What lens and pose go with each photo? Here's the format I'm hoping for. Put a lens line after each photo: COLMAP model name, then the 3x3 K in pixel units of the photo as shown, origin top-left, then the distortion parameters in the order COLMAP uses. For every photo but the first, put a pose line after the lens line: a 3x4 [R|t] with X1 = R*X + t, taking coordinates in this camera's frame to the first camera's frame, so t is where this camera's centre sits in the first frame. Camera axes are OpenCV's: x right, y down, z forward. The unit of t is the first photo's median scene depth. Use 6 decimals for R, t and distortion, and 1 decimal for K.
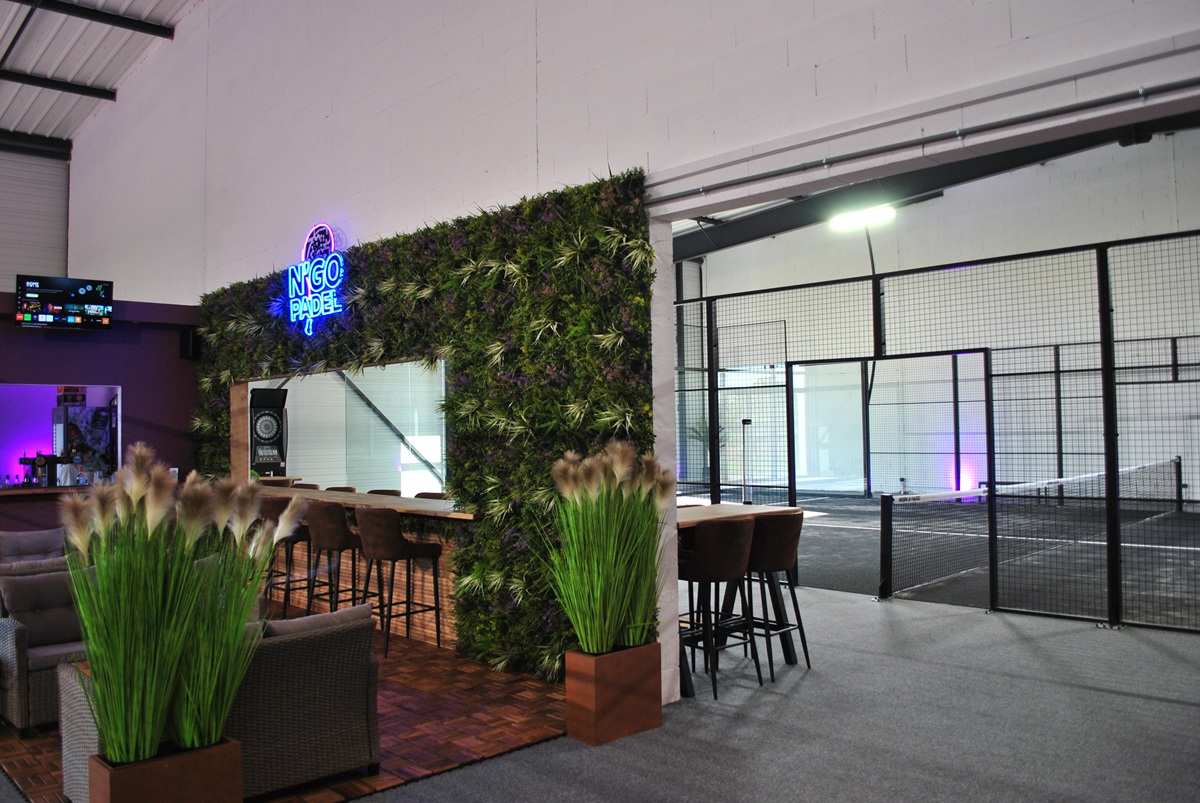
lens RADIAL K [[920.0, 0, 590.8], [0, 920.0, 398.1], [0, 0, 1]] dist [-0.029124, 0.005576]
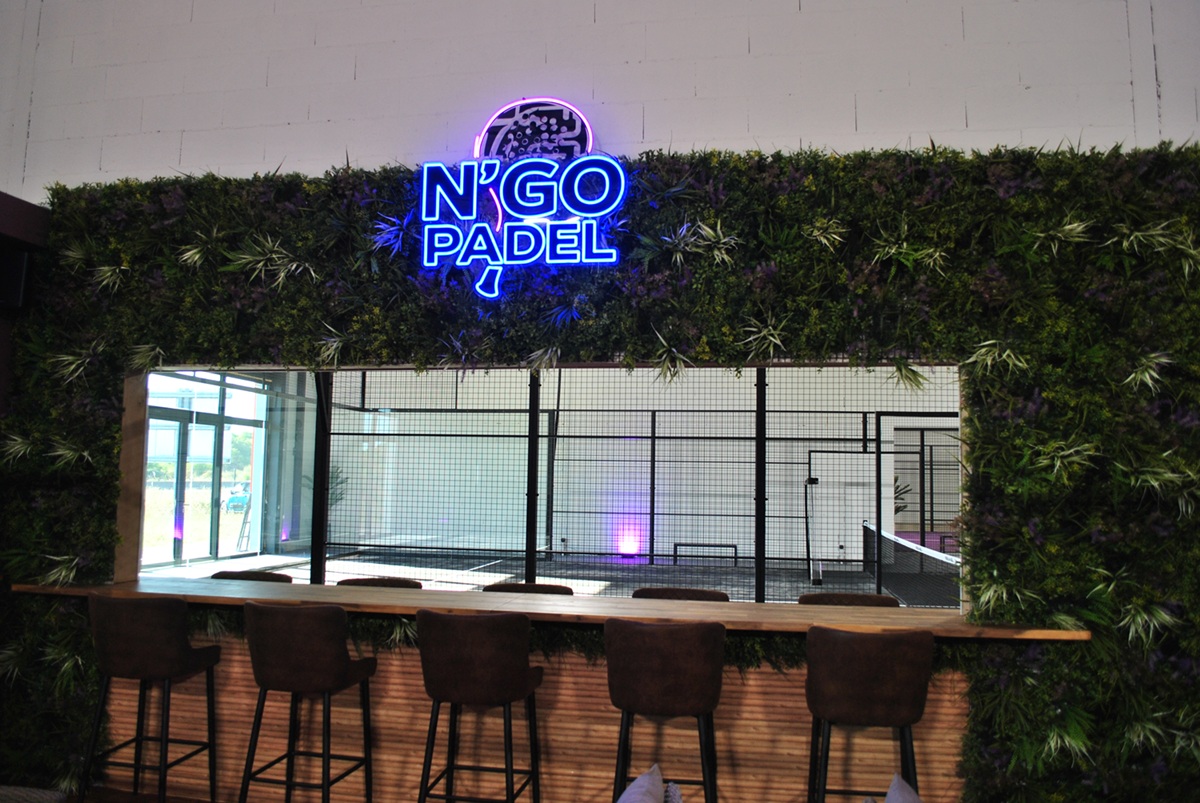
lens RADIAL K [[920.0, 0, 601.5], [0, 920.0, 401.9], [0, 0, 1]] dist [-0.029124, 0.005576]
pose [[0.816863, 0.081687, 0.571019, -0.272942], [-0.051522, 0.996298, -0.068822, 0.012875], [-0.574527, 0.026798, 0.818047, 0.259558]]
